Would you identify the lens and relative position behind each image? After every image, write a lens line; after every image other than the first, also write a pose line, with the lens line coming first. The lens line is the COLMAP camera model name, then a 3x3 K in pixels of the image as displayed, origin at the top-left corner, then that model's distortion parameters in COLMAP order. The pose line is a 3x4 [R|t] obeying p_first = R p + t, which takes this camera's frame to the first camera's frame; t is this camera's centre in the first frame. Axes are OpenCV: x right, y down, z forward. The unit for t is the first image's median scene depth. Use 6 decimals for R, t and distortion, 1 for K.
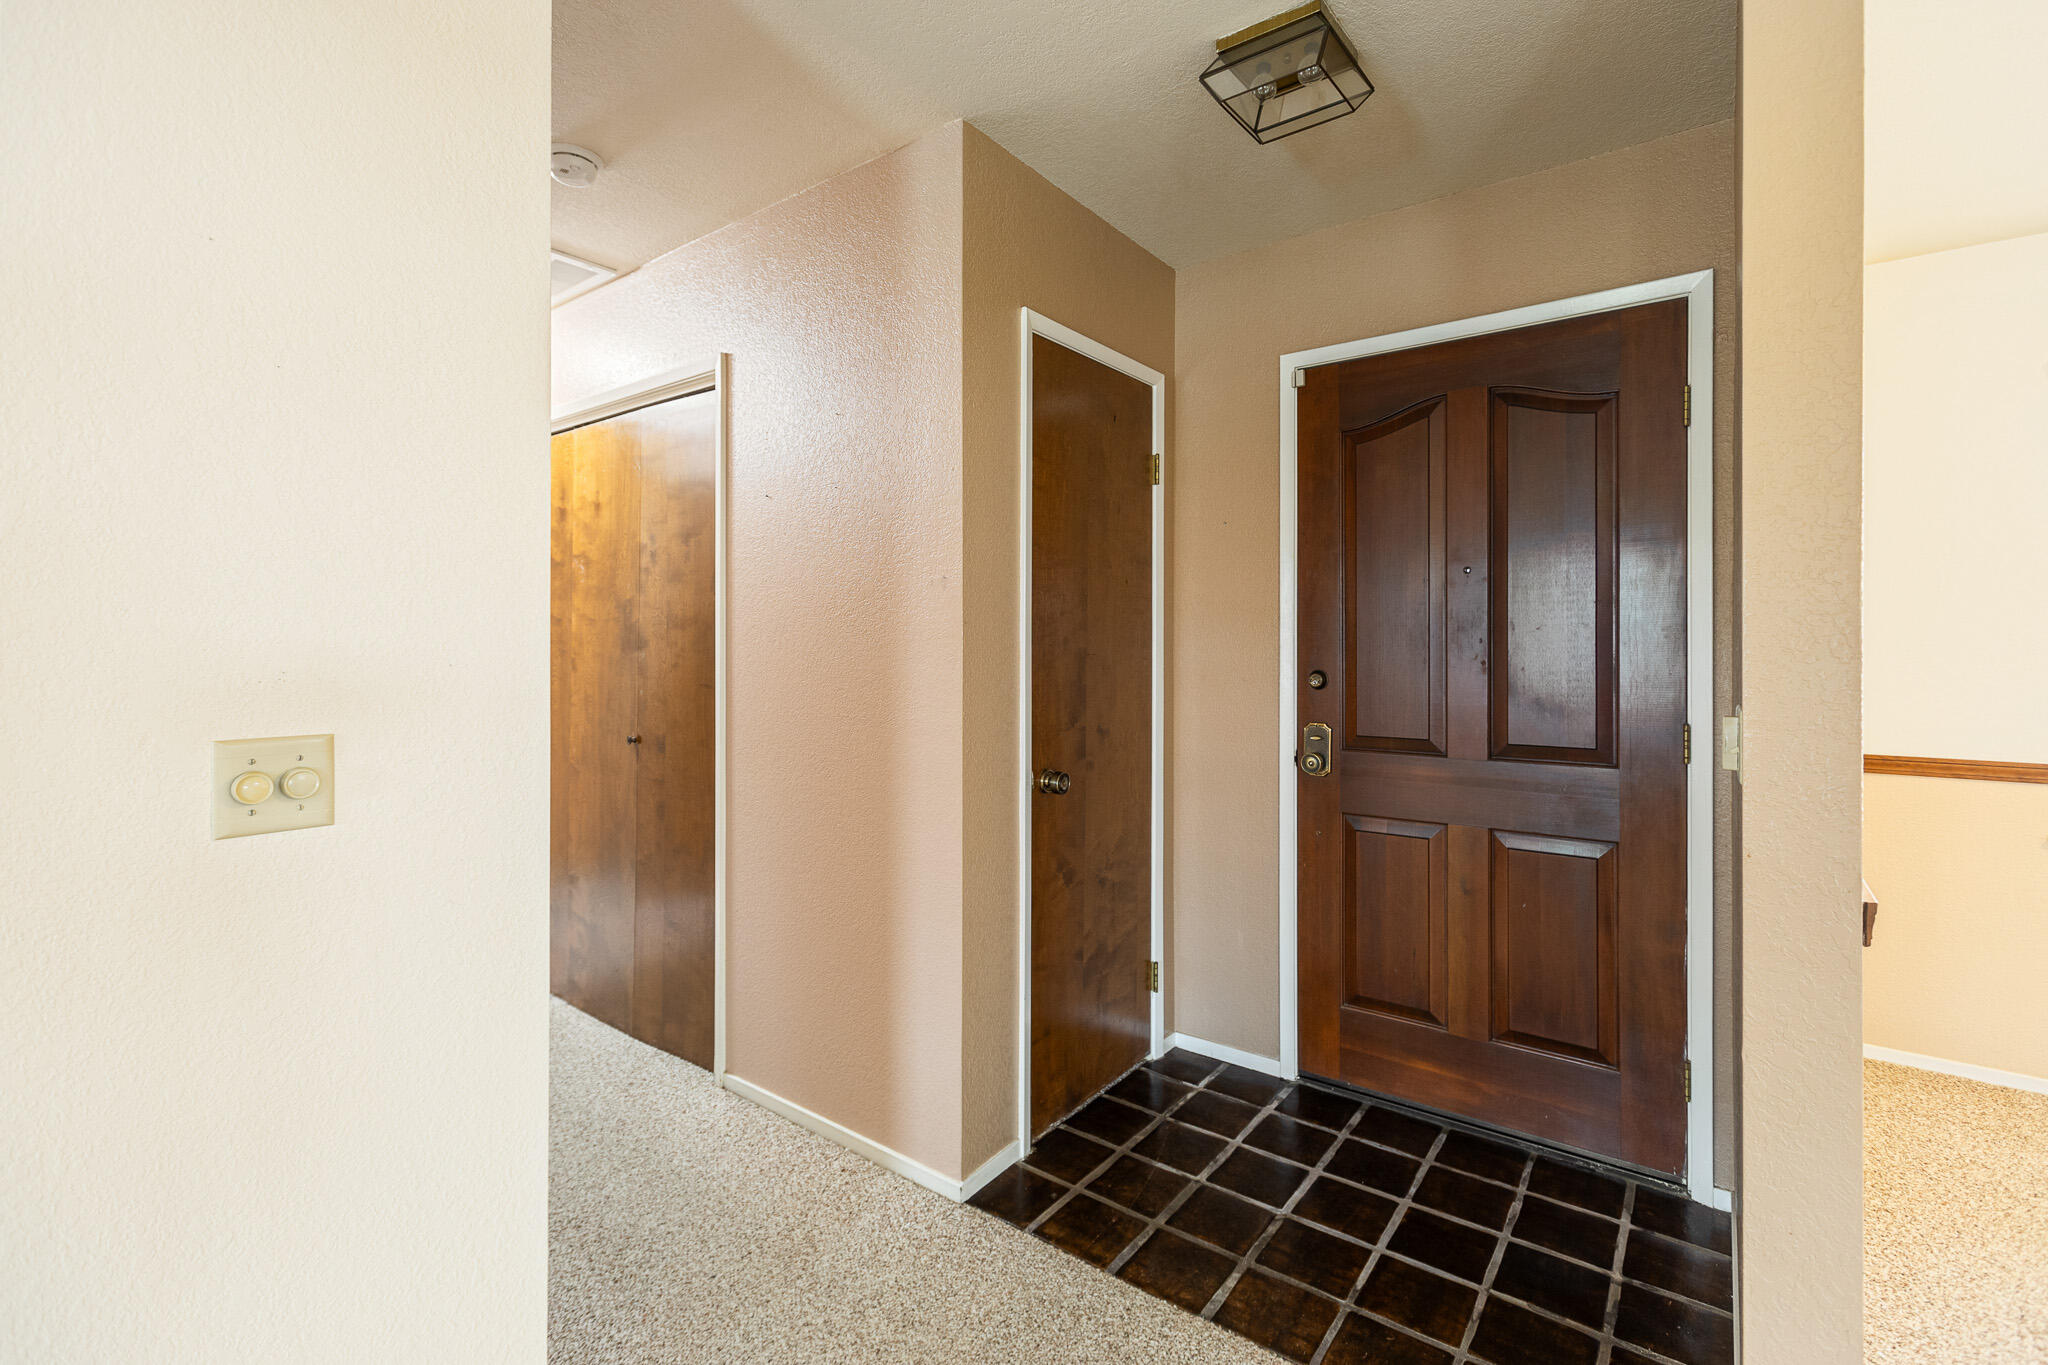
lens RADIAL K [[918.5, 0, 1029.1], [0, 918.5, 646.9], [0, 0, 1]] dist [0.002866, 0.000956]
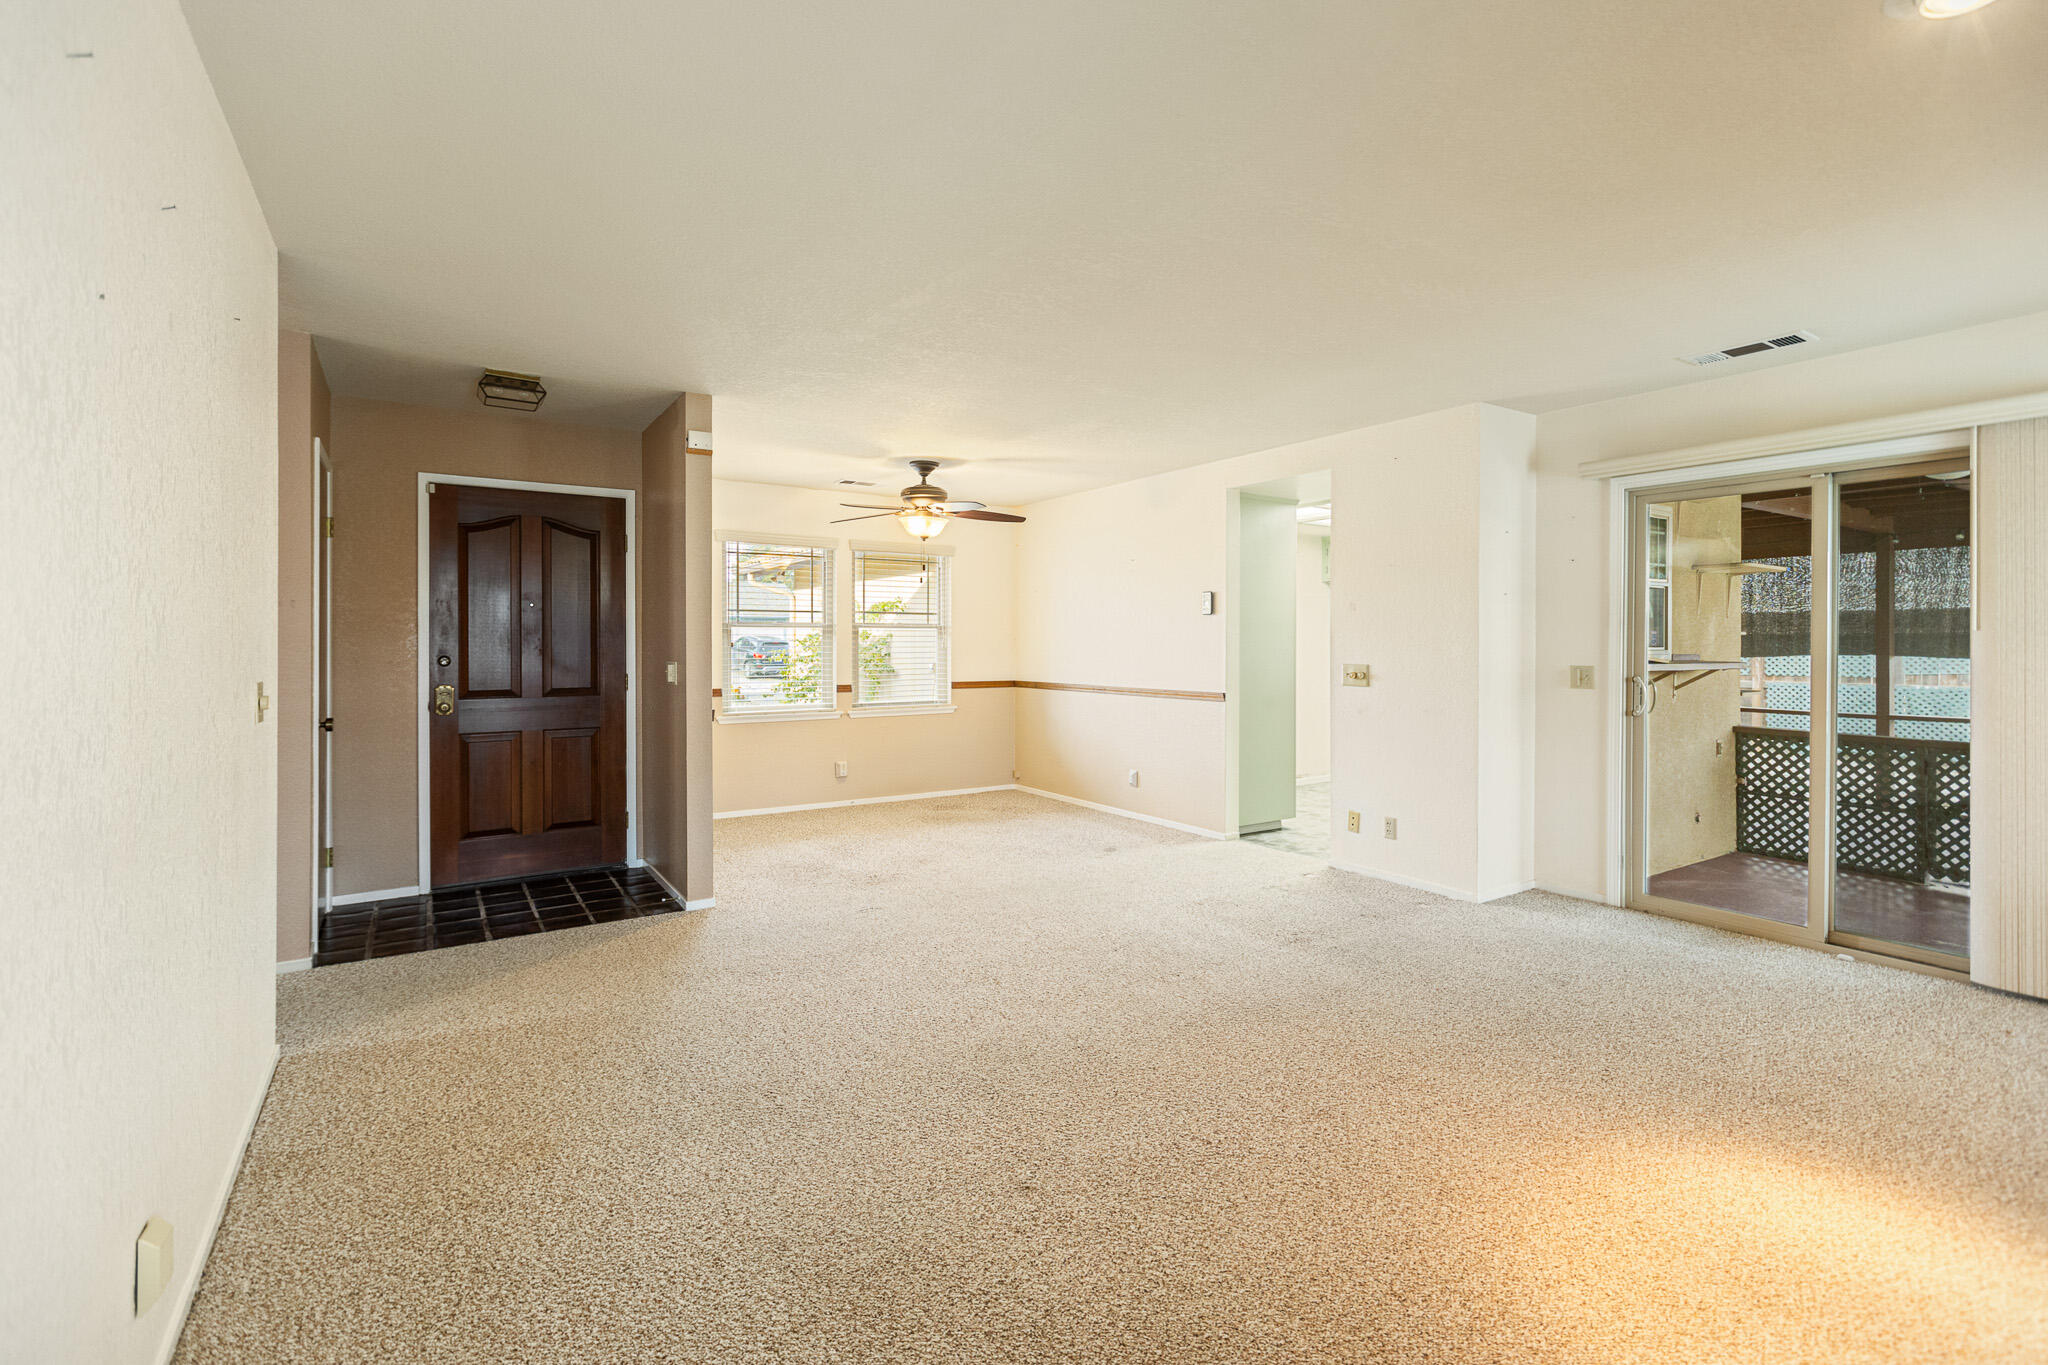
lens RADIAL K [[918.5, 0, 1029.1], [0, 918.5, 646.9], [0, 0, 1]] dist [0.002866, 0.000956]
pose [[0.338879, -0.006326, 0.940809, -1.054367], [0.002653, 0.999980, 0.005768, 0.001364], [-0.940826, 0.000541, 0.338889, -0.718714]]
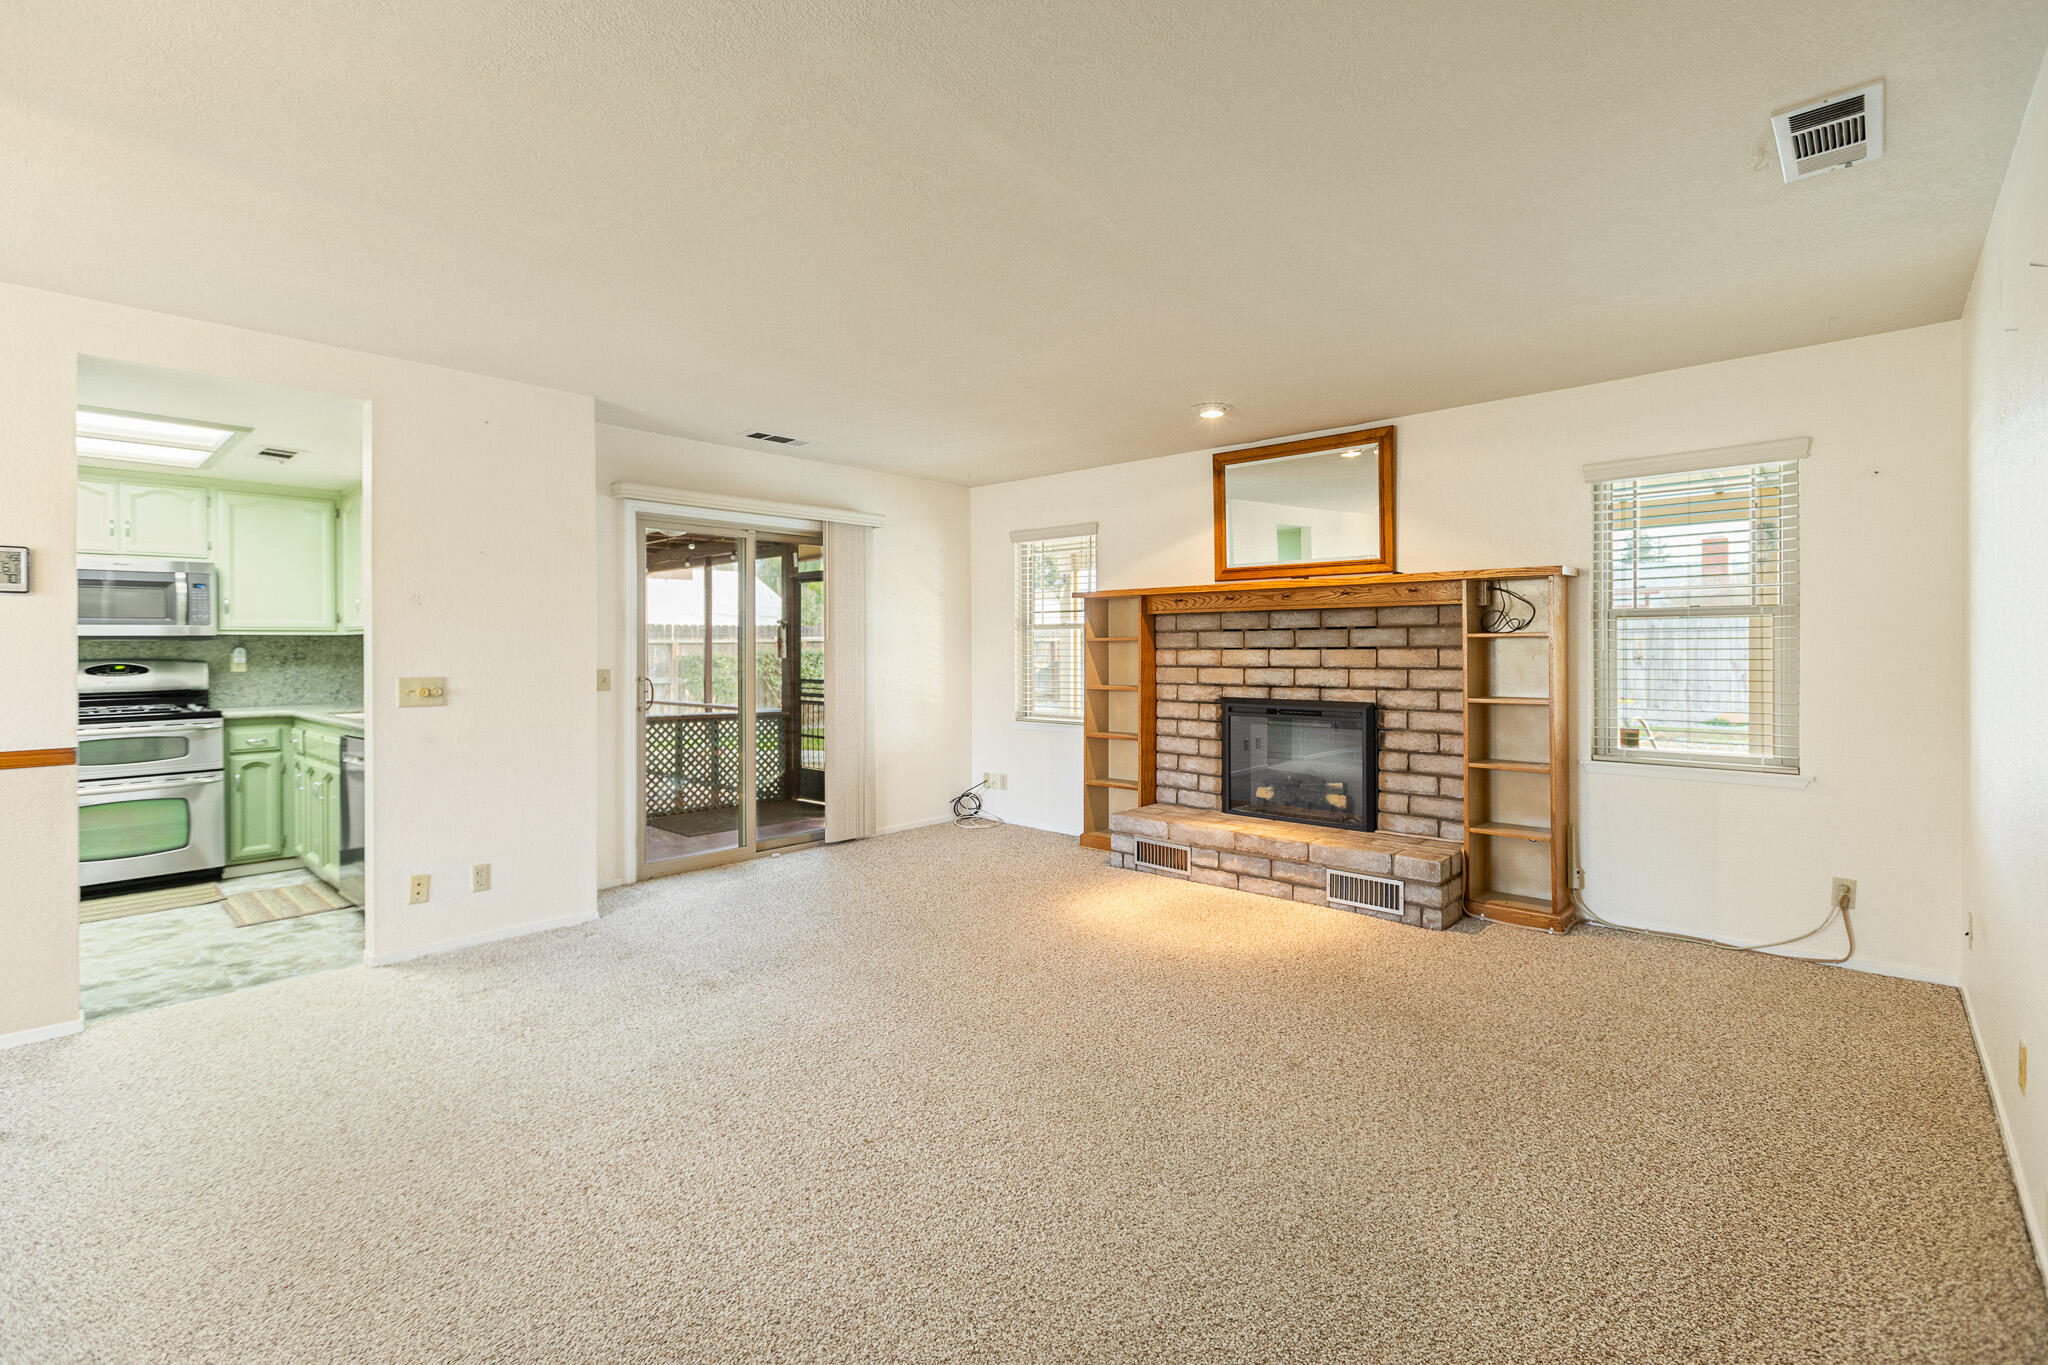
lens RADIAL K [[918.5, 0, 1029.1], [0, 918.5, 646.9], [0, 0, 1]] dist [0.002866, 0.000956]
pose [[-0.996145, 0.001510, 0.087712, -0.001511], [0.001740, 0.999995, 0.002550, 0.001234], [-0.087708, 0.002692, -0.996143, 0.755824]]
